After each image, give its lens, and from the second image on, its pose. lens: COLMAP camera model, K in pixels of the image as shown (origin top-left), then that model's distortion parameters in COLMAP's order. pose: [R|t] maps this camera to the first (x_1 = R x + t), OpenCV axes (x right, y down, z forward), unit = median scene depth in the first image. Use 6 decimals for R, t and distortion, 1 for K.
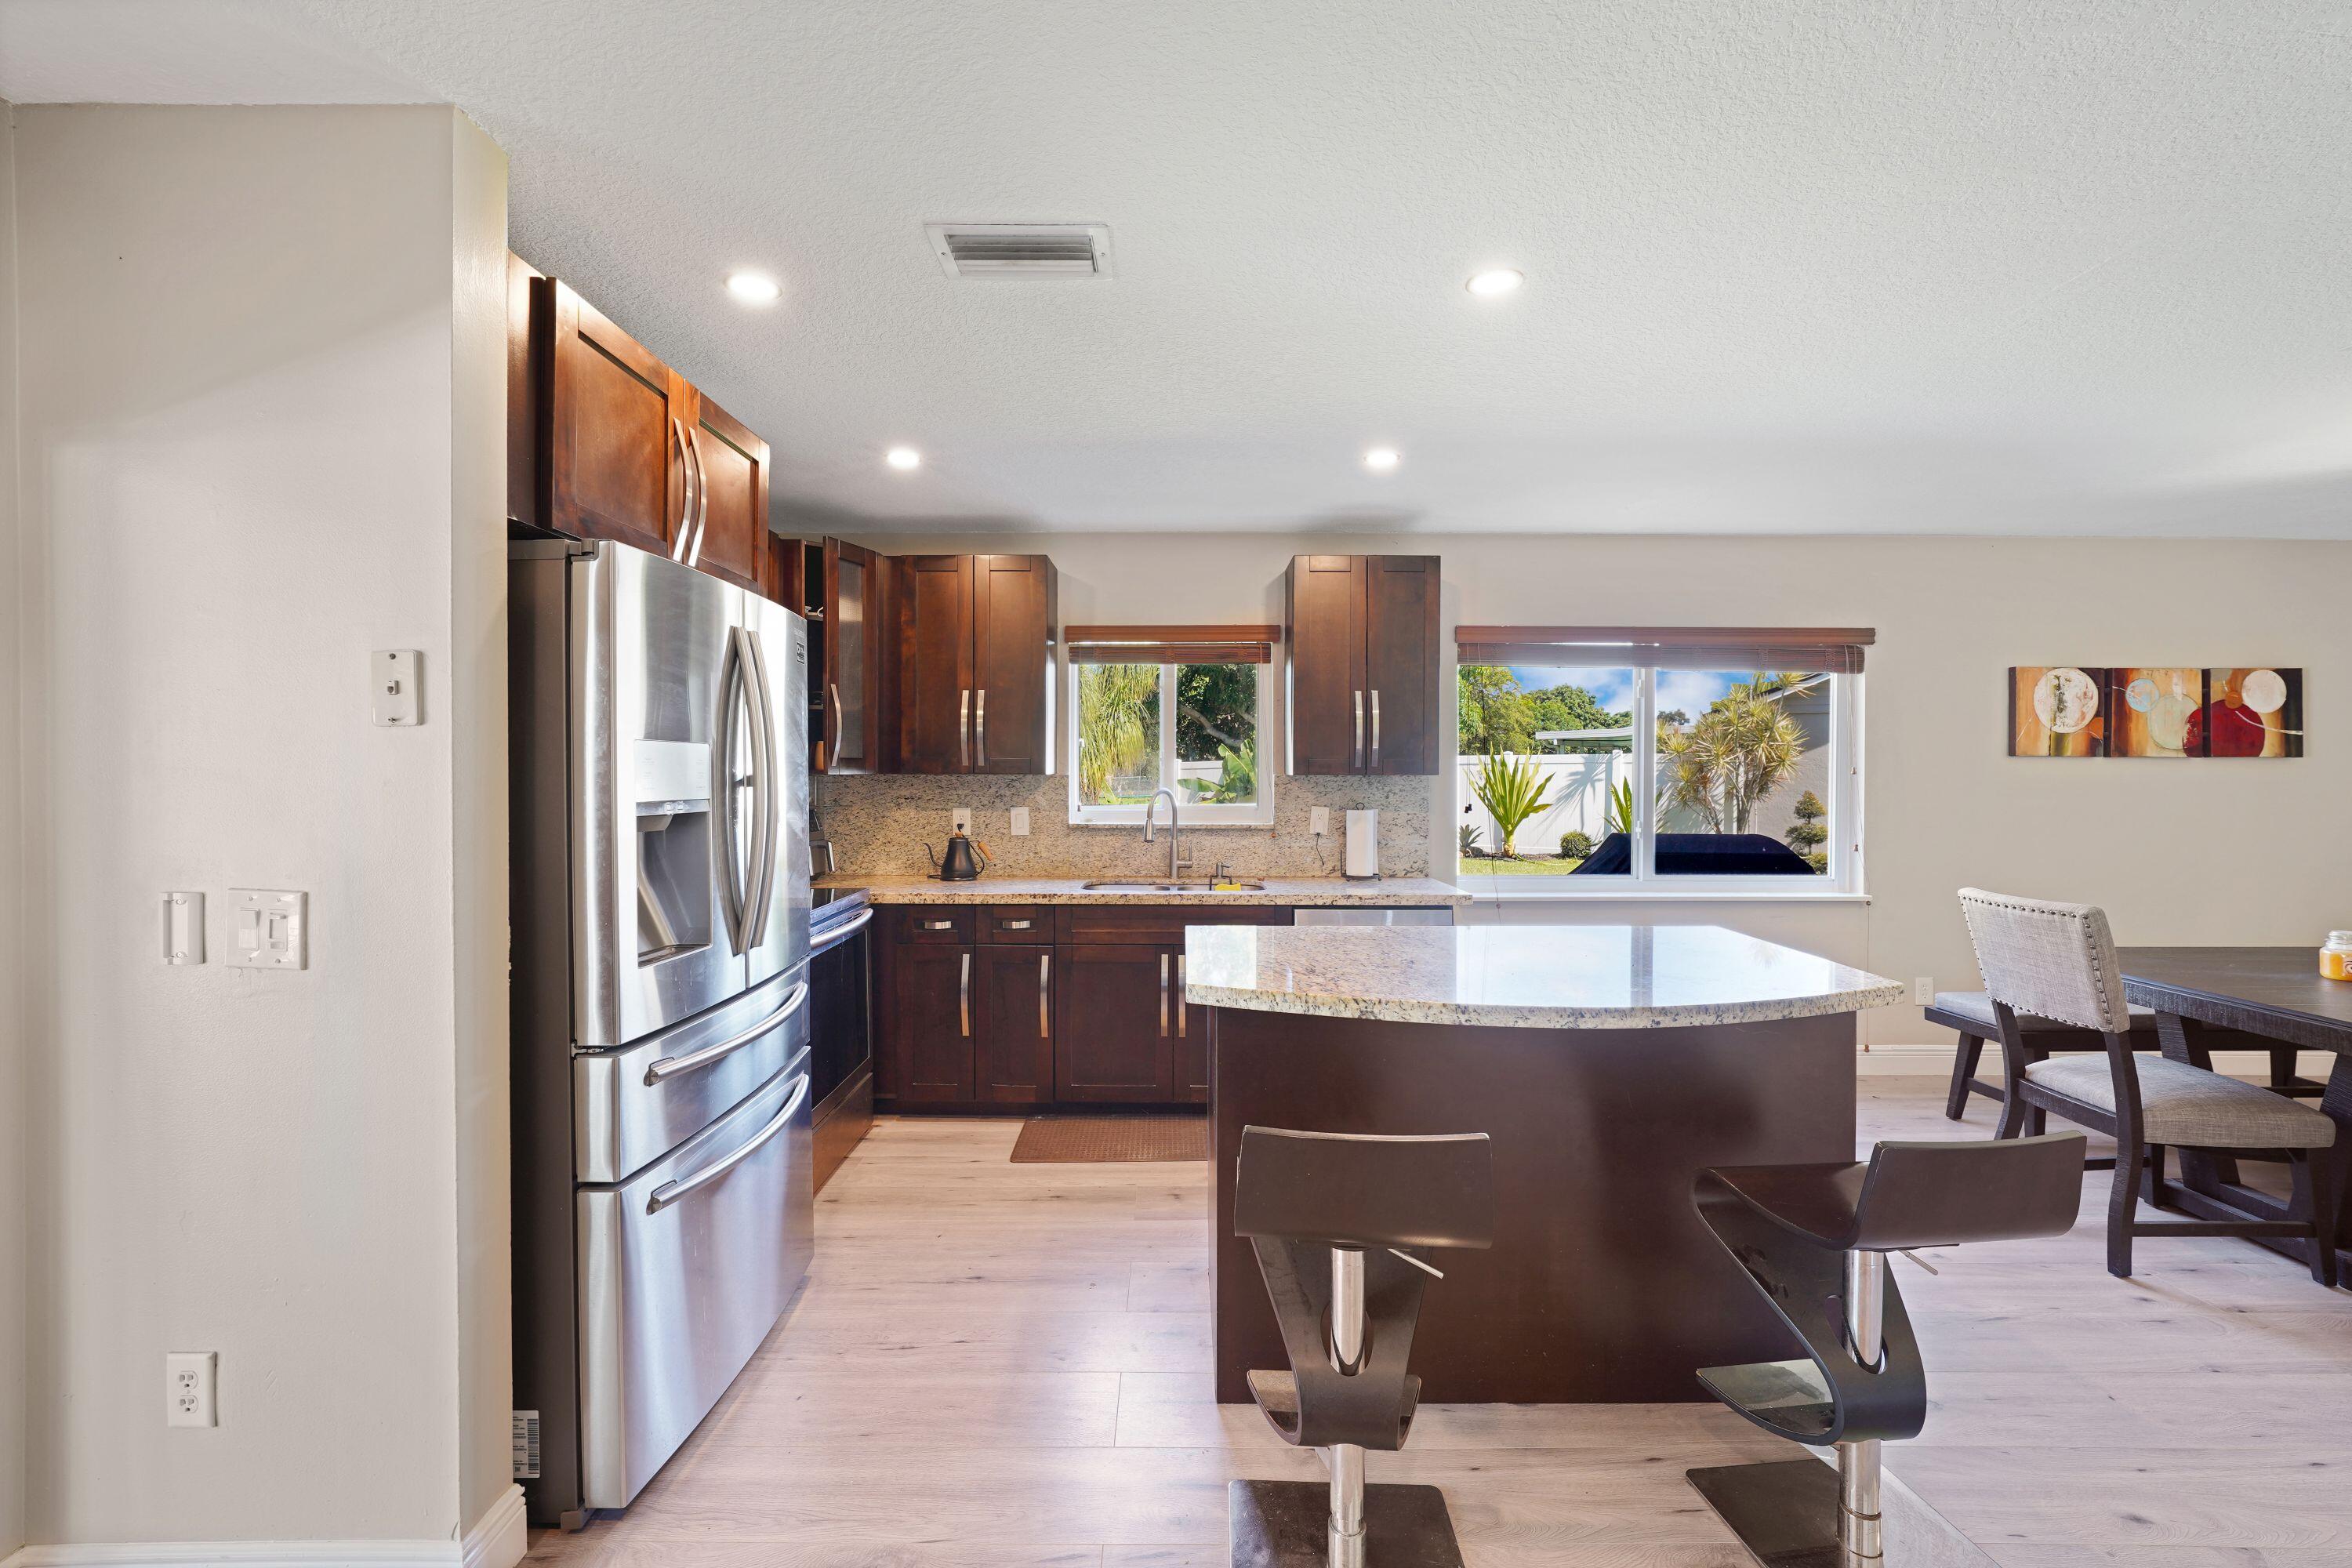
lens RADIAL K [[969.8, 0, 1197.3], [0, 969.8, 782.2], [0, 0, 1]] dist [-0.006930, 0.003603]
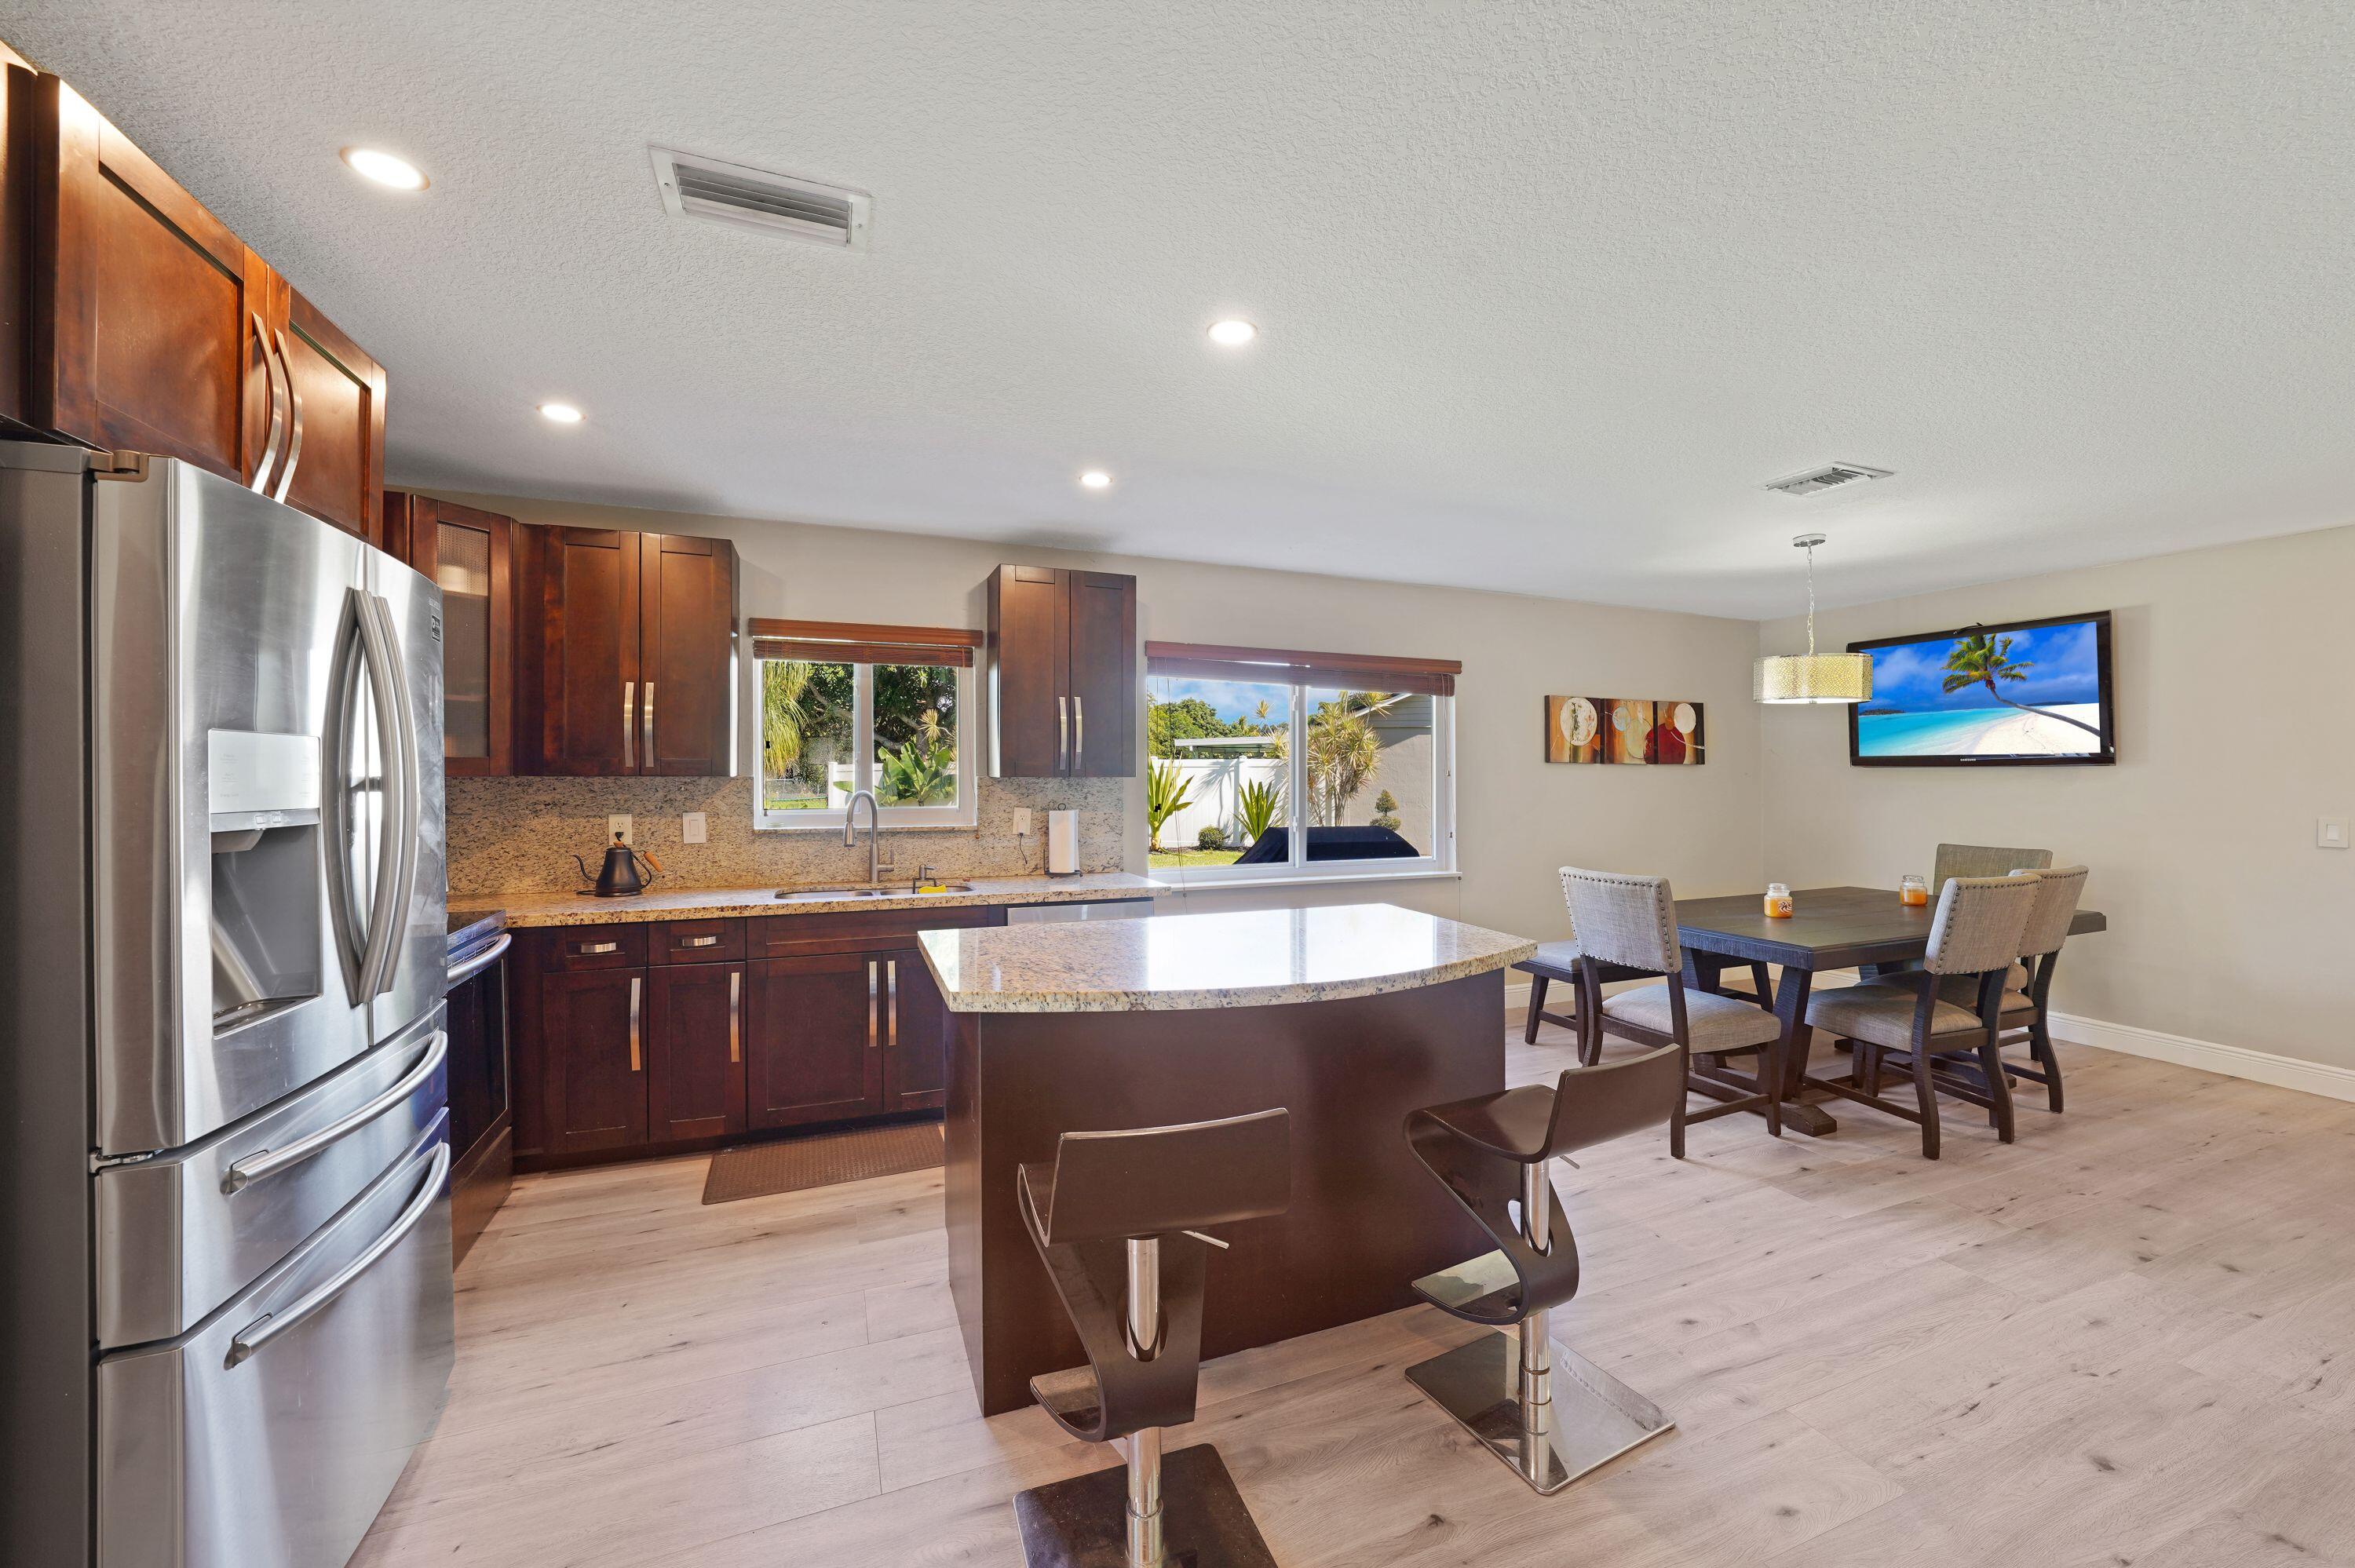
lens RADIAL K [[902.0, 0, 1207.8], [0, 902.0, 774.1], [0, 0, 1]] dist [-0.017190, 0.005613]
pose [[0.926510, 0.000636, 0.376268, -0.061794], [0.003556, 0.999939, -0.010445, 0.000223], [-0.376252, 0.011016, 0.926452, 0.037987]]
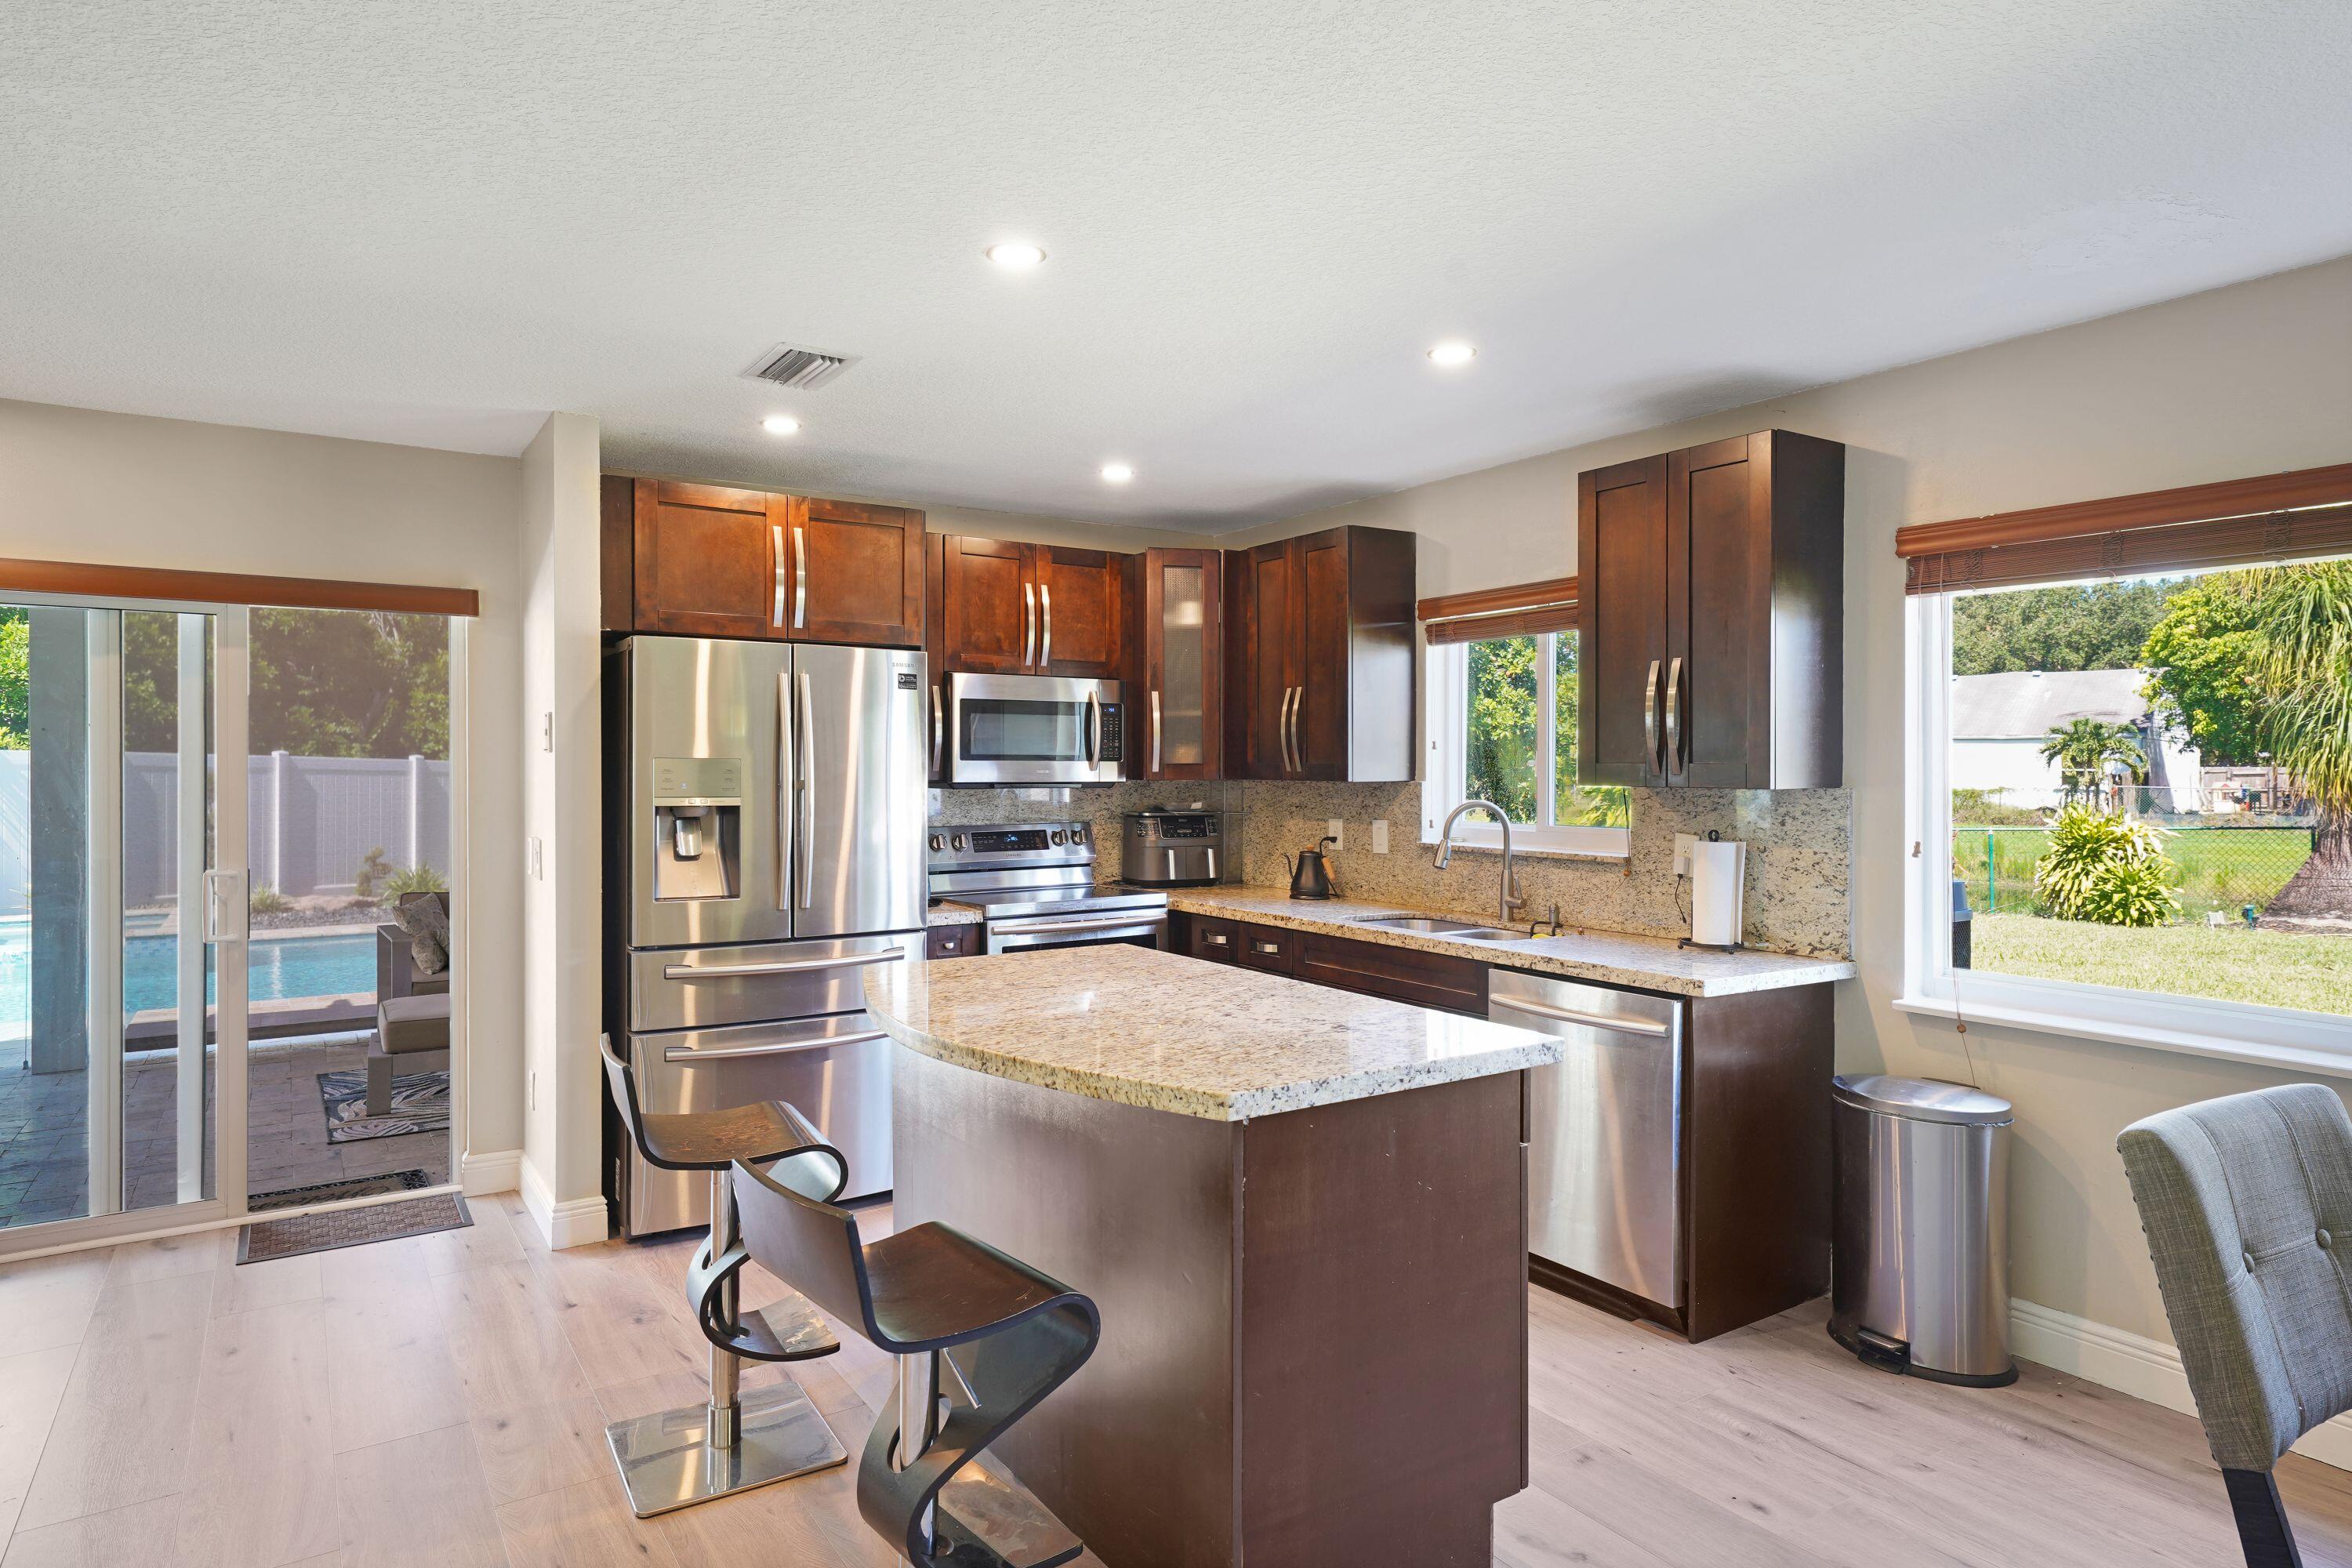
lens RADIAL K [[1355.0, 0, 1167.0], [0, 1355.0, 778.5], [0, 0, 1]] dist [0.018868, -0.000202]
pose [[0.540287, 0.006679, -0.841454, 0.831793], [-0.012493, 0.999922, -0.000084, -0.009581], [0.841388, 0.010558, 0.540328, 0.237344]]
